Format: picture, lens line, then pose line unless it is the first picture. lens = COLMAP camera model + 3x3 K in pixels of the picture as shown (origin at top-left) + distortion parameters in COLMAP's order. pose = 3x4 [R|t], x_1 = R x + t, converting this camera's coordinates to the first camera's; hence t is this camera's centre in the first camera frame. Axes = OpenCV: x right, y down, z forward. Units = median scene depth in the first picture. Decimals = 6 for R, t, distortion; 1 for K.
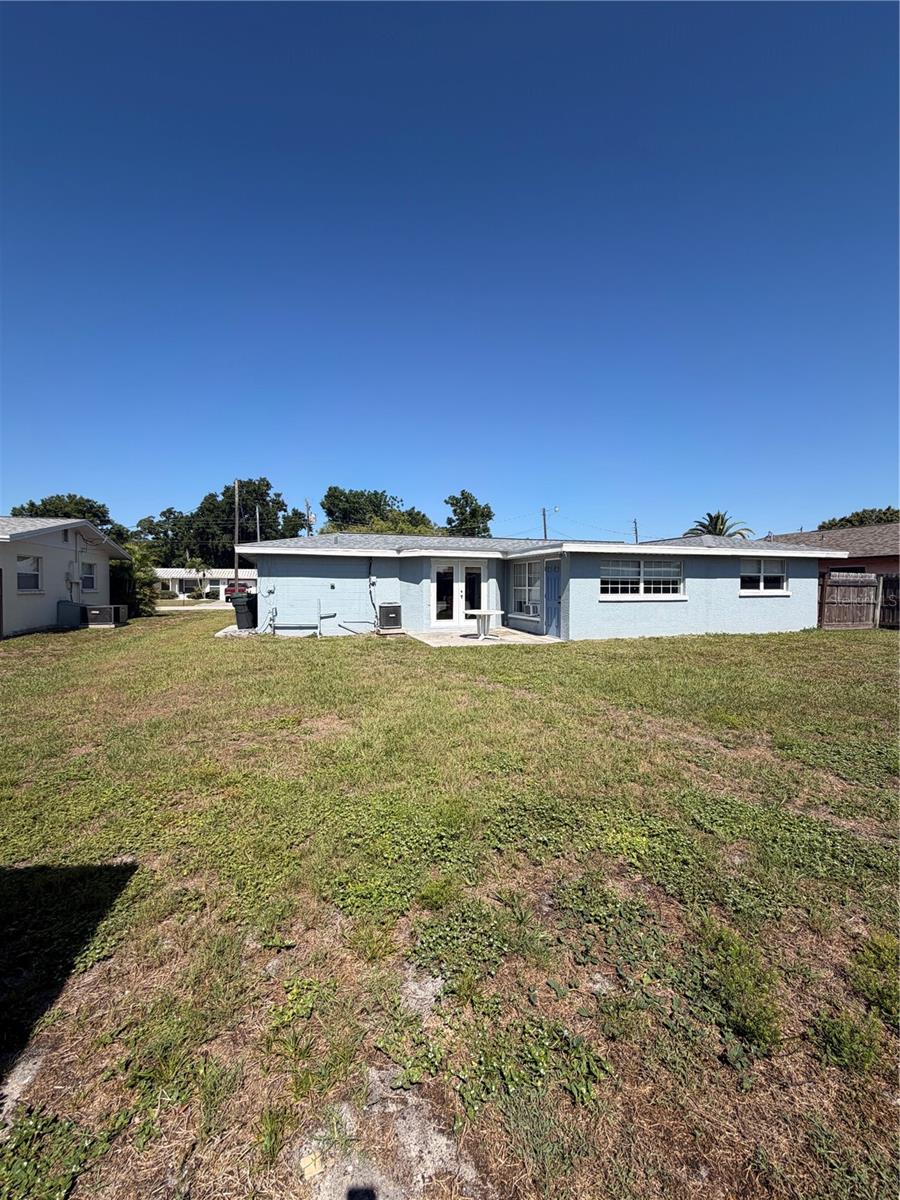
lens RADIAL K [[481.0, 0, 444.4], [0, 481.0, 592.9], [0, 0, 1]] dist [0.001106, 0.000132]
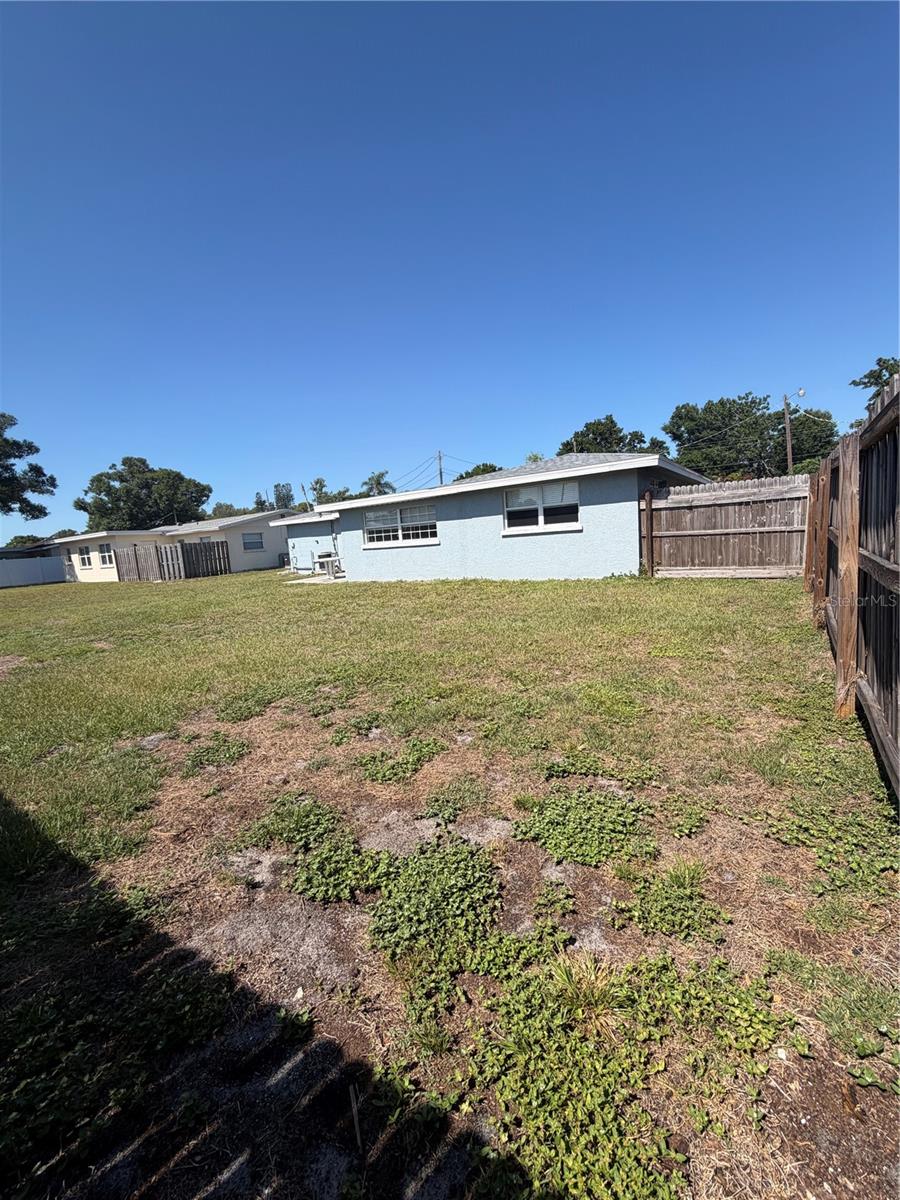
lens RADIAL K [[481.0, 0, 445.6], [0, 481.0, 600.9], [0, 0, 1]] dist [0.001106, 0.000132]
pose [[0.606303, 0.059586, -0.792998, 2.050678], [0.062654, 0.990510, 0.122331, 0.016929], [0.792762, -0.123854, 0.596816, 0.658973]]
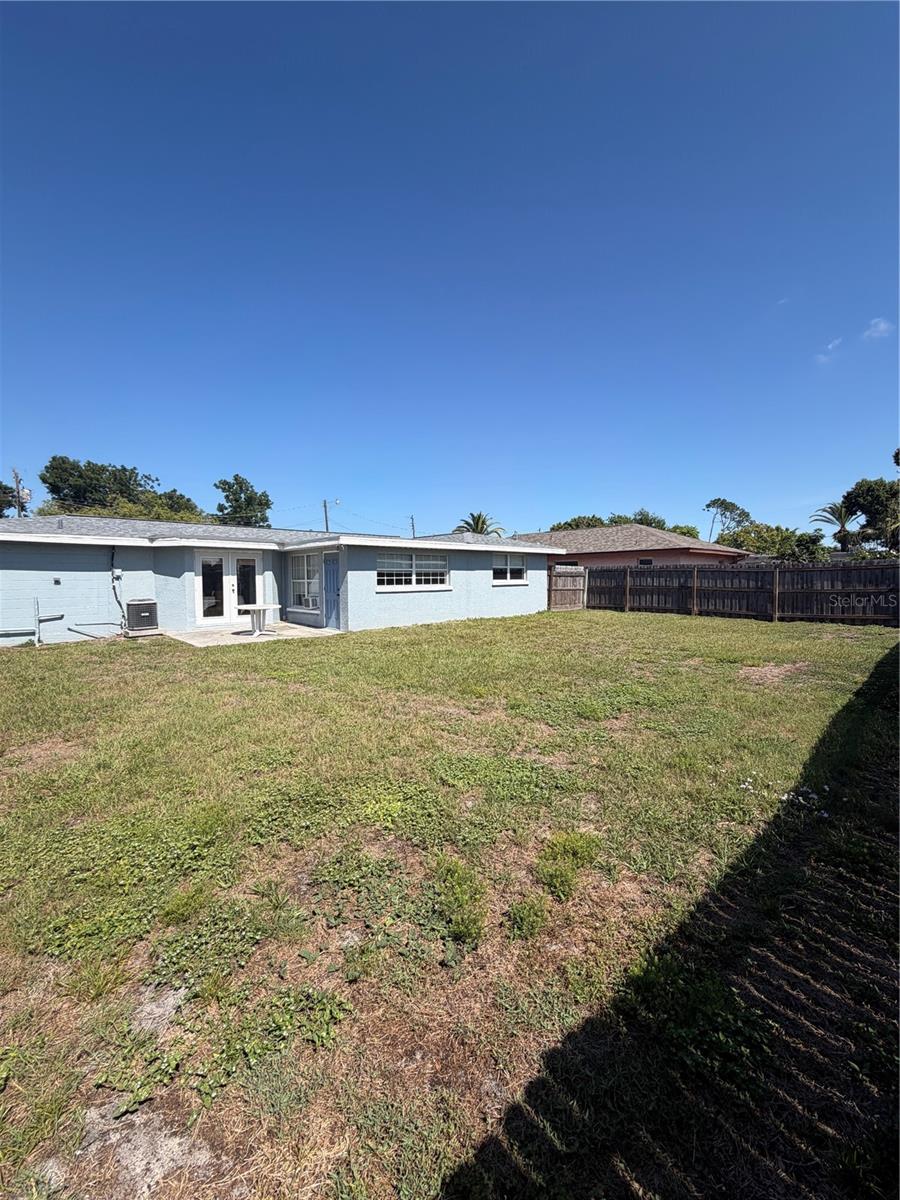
lens RADIAL K [[481.0, 0, 449.4], [0, 481.0, 596.2], [0, 0, 1]] dist [0.001106, 0.000132]
pose [[0.901884, -0.025307, 0.431237, 0.020371], [0.015495, 0.999535, 0.026252, 0.000355], [-0.431701, -0.016994, 0.901857, -0.022018]]
